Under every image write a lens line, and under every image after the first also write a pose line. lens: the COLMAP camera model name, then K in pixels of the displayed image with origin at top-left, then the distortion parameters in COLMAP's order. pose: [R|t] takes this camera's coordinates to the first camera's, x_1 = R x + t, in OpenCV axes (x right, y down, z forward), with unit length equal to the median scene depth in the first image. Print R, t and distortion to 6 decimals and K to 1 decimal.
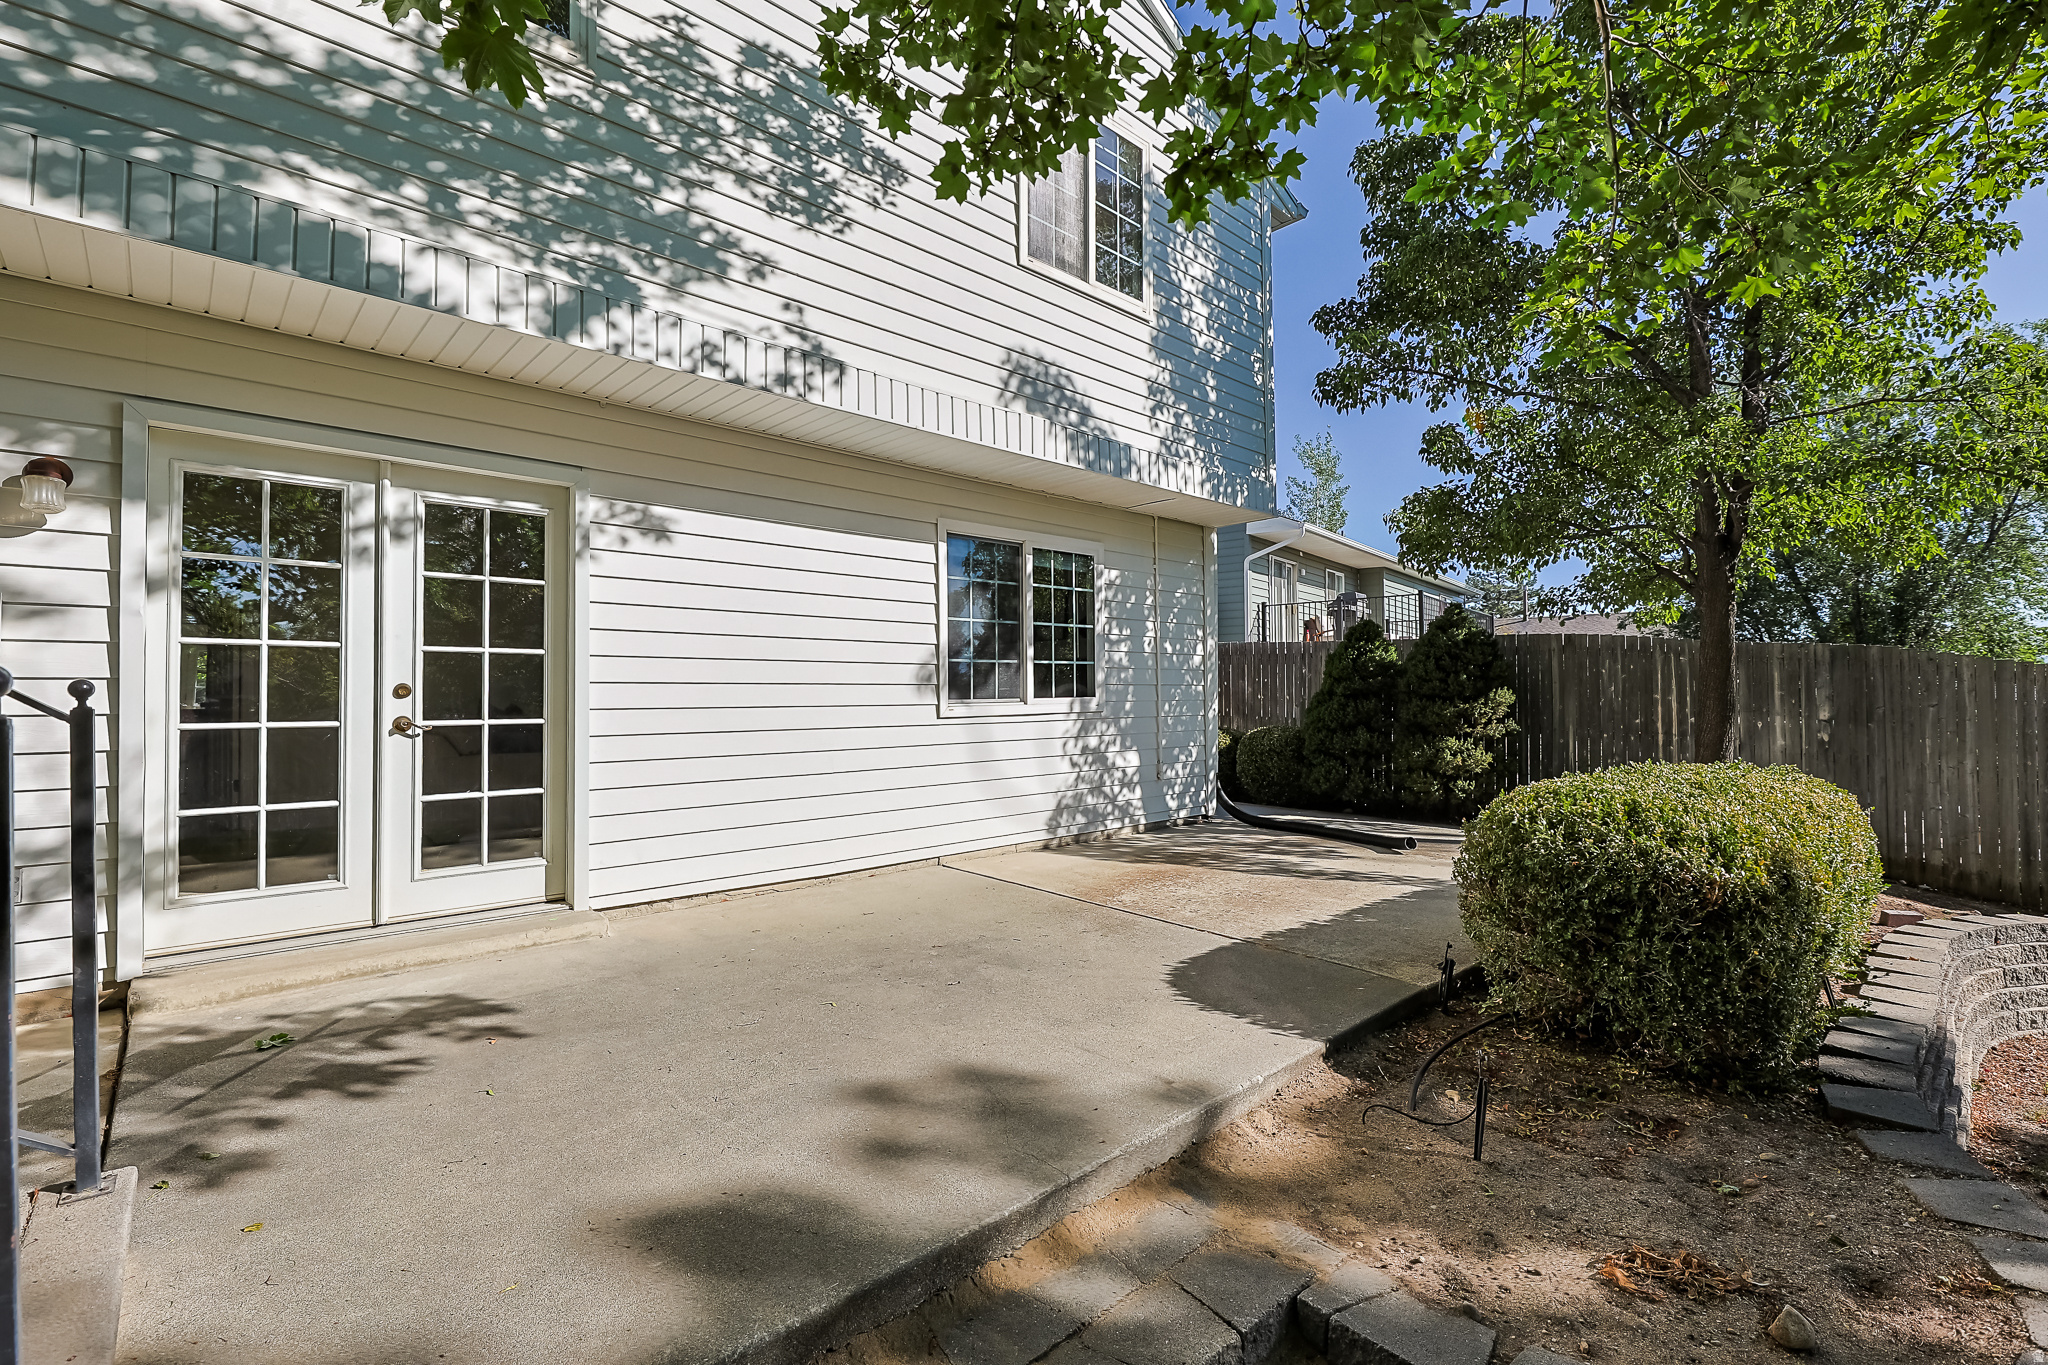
lens RADIAL K [[874.3, 0, 1031.0], [0, 874.3, 679.7], [0, 0, 1]] dist [0.000477, 0.000179]
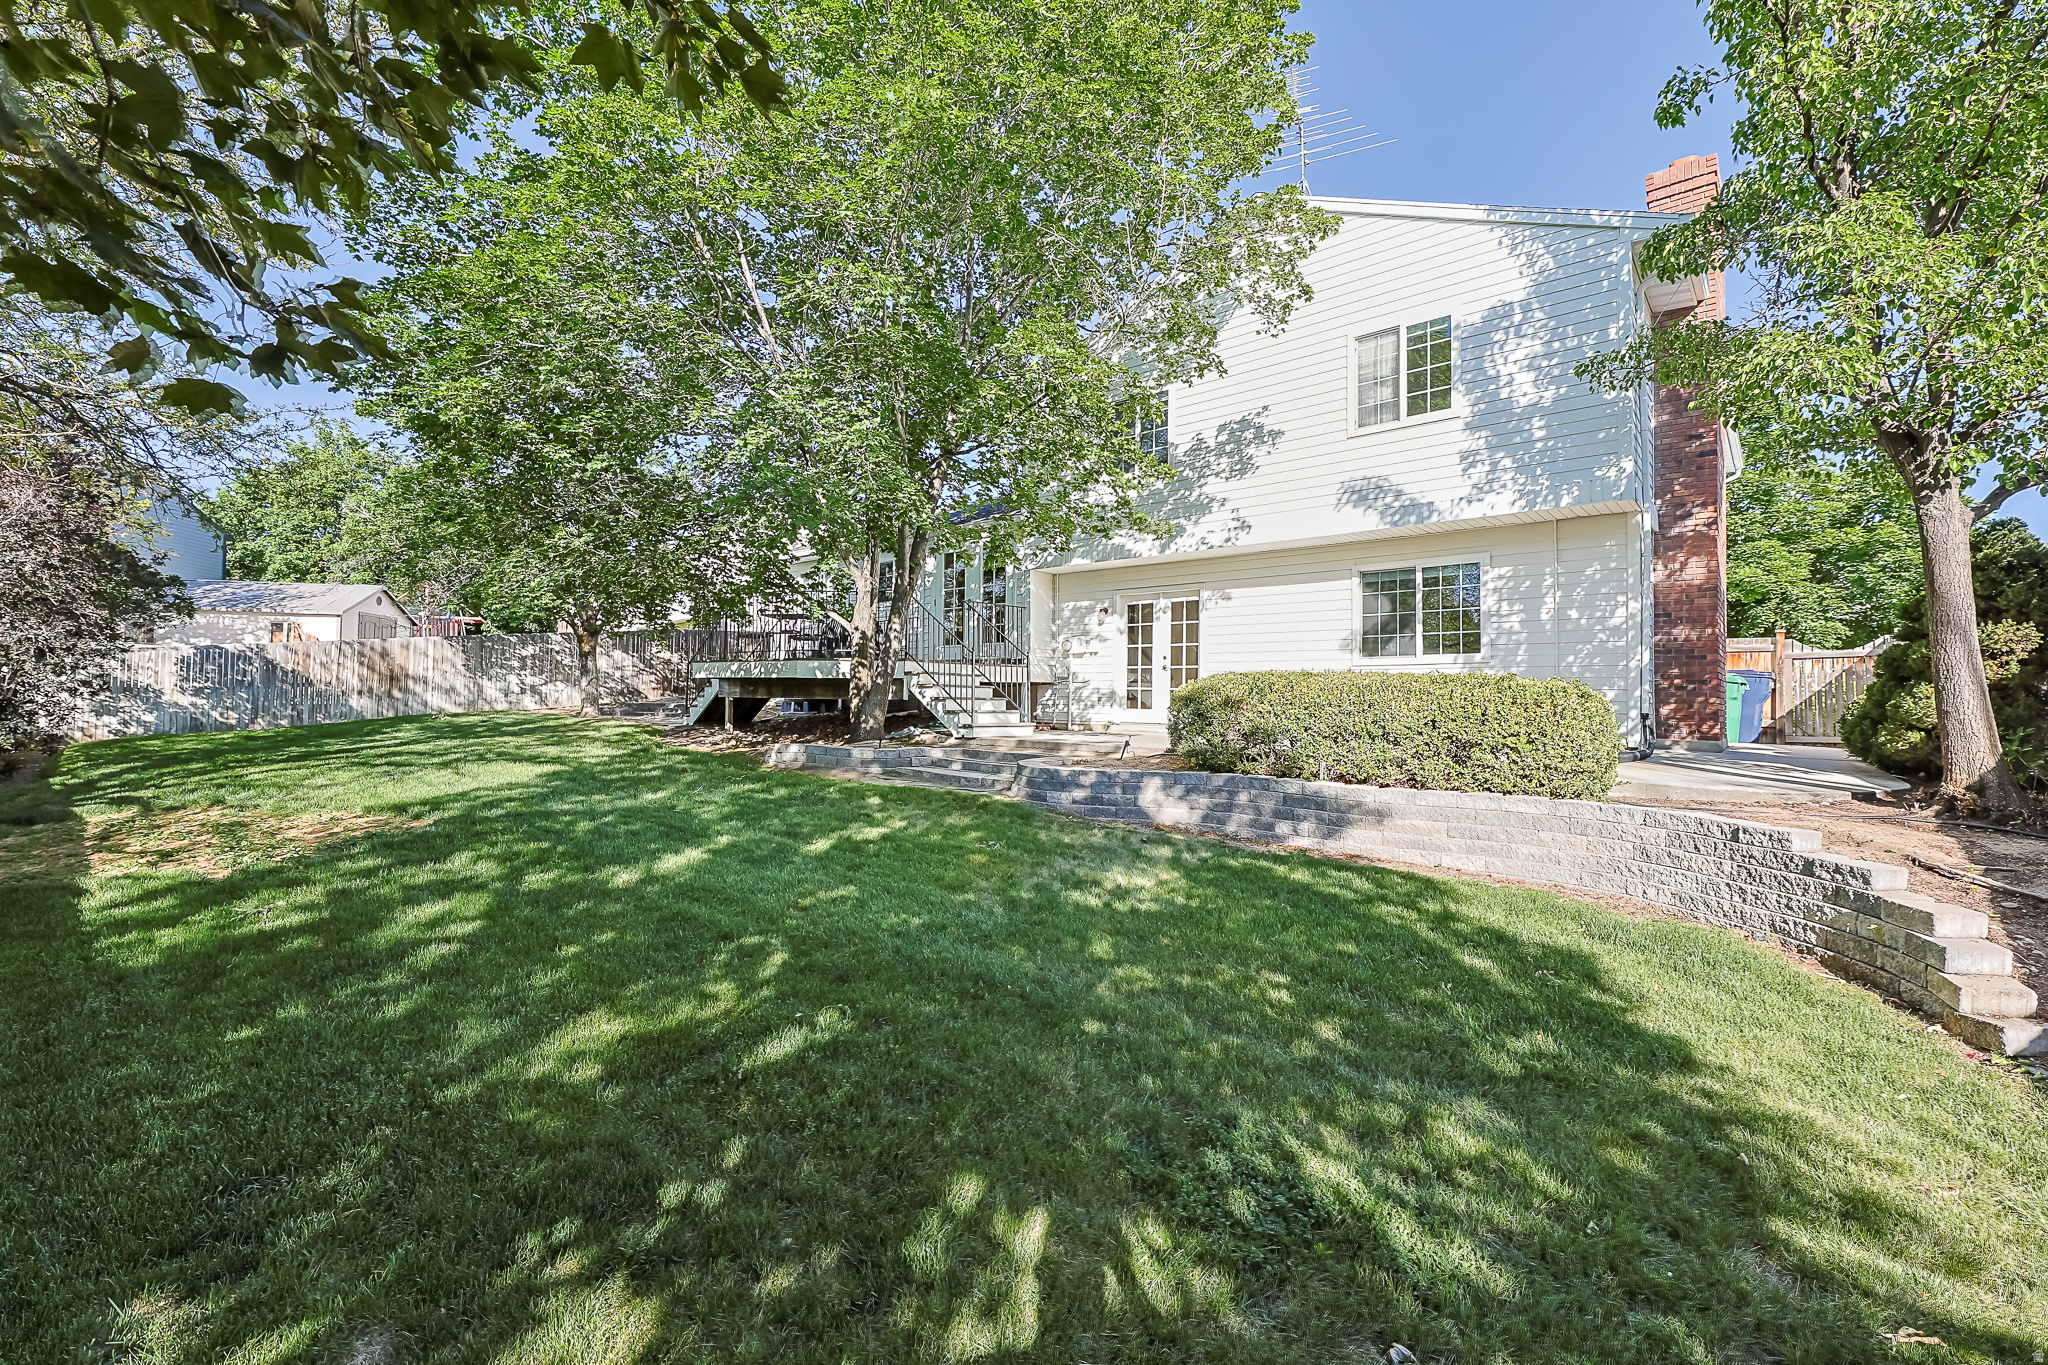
lens RADIAL K [[822.6, 0, 1020.7], [0, 822.6, 681.3], [0, 0, 1]] dist [0.001981, -0.003345]
pose [[0.131133, -0.017782, -0.991205, 1.497018], [0.000298, 0.999840, -0.017897, 0.102028], [0.991365, 0.002052, 0.131117, 0.005349]]
